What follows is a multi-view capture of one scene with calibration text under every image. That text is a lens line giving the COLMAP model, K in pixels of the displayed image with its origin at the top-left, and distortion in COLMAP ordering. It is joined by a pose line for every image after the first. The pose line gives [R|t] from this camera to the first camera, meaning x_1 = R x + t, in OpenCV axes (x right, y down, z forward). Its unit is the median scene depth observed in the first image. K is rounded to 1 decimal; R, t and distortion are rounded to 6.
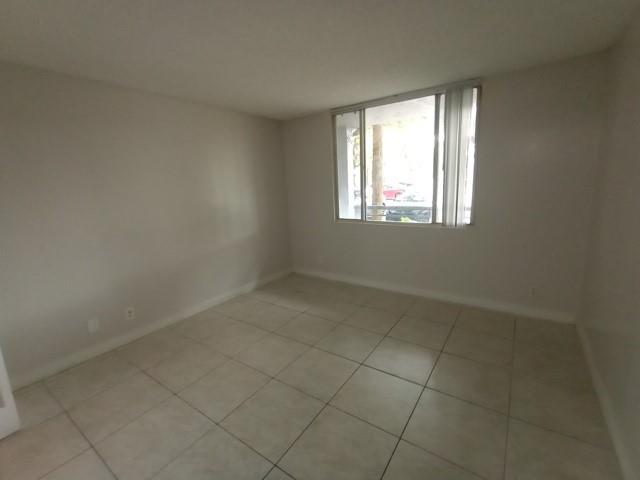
lens RADIAL K [[287.0, 0, 322.0], [0, 287.0, 235.7], [0, 0, 1]] dist [-0.000607, 0.000313]
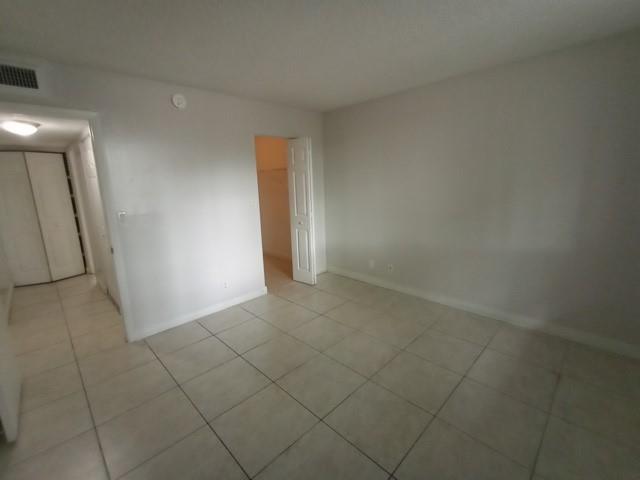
lens RADIAL K [[287.0, 0, 322.0], [0, 287.0, 235.7], [0, 0, 1]] dist [-0.000607, 0.000313]
pose [[-0.183133, 0.239927, -0.953361, 0.587654], [-0.135758, 0.954298, 0.266241, -0.176581], [0.973669, 0.178184, -0.142192, 0.808387]]
